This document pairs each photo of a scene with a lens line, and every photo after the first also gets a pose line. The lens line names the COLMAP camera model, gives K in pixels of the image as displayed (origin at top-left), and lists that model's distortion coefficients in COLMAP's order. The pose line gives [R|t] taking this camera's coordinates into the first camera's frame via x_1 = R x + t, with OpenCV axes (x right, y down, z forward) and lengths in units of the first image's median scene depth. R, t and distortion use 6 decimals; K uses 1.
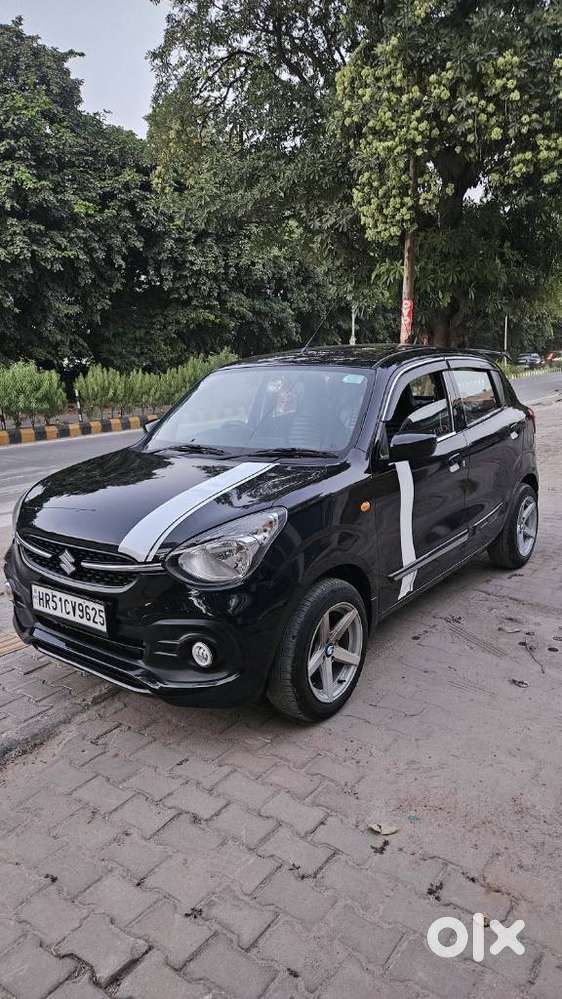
lens RADIAL K [[657.0, 0, 277.6], [0, 657.0, 505.2], [0, 0, 1]] dist [0.071424, -0.061047]
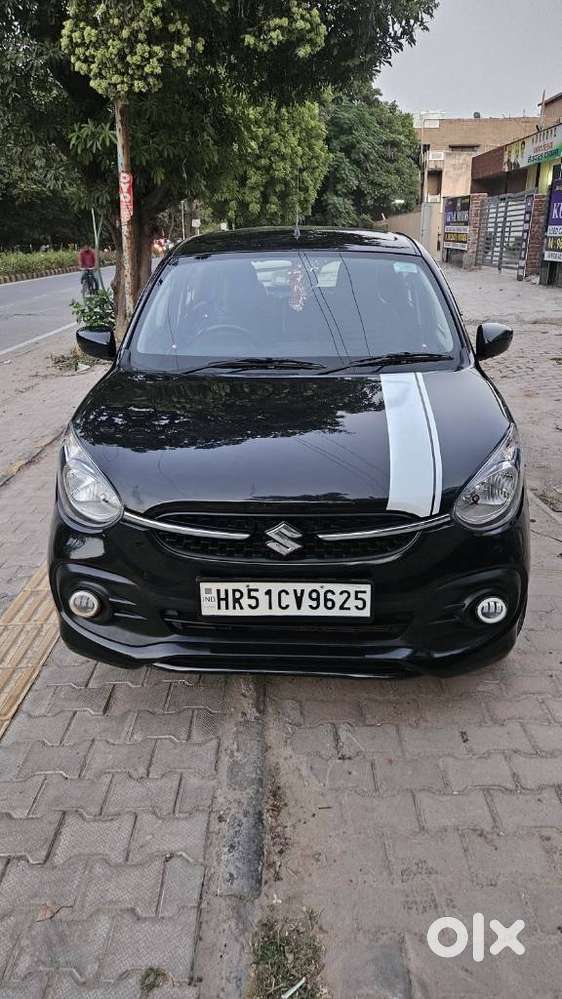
lens RADIAL K [[664.2, 0, 277.2], [0, 664.2, 494.1], [0, 0, 1]] dist [0.071259, -0.065257]
pose [[0.821677, -0.183027, 0.539766, -0.487375], [0.107646, 0.979827, 0.168378, -0.056685], [-0.559695, -0.080249, 0.824804, 0.295085]]
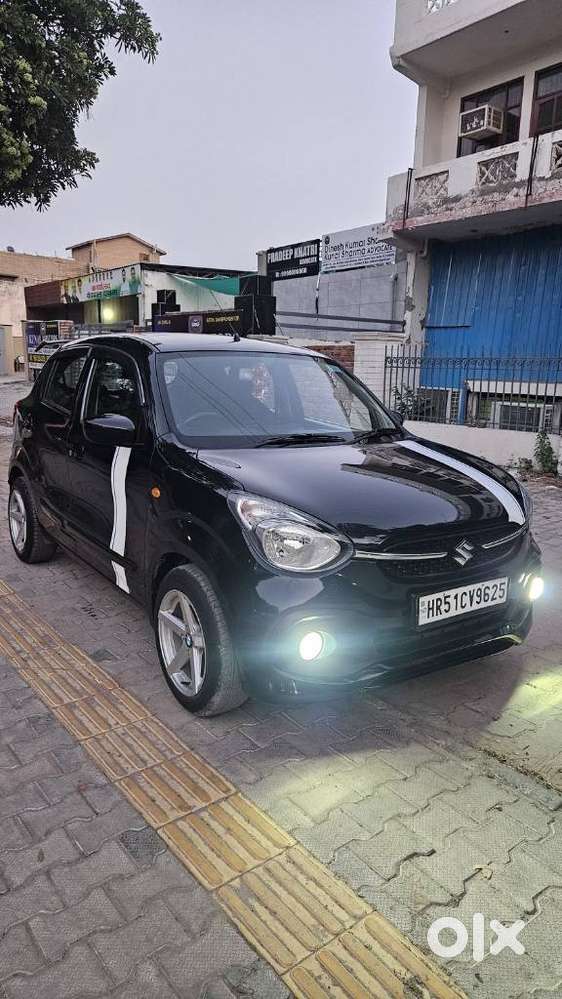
lens RADIAL K [[668.5, 0, 279.6], [0, 668.5, 504.9], [0, 0, 1]] dist [0.068742, -0.064758]
pose [[0.307802, -0.150622, 0.939452, -0.895973], [0.164791, 0.980907, 0.103277, -0.084401], [-0.937071, 0.123024, 0.326746, 0.645969]]
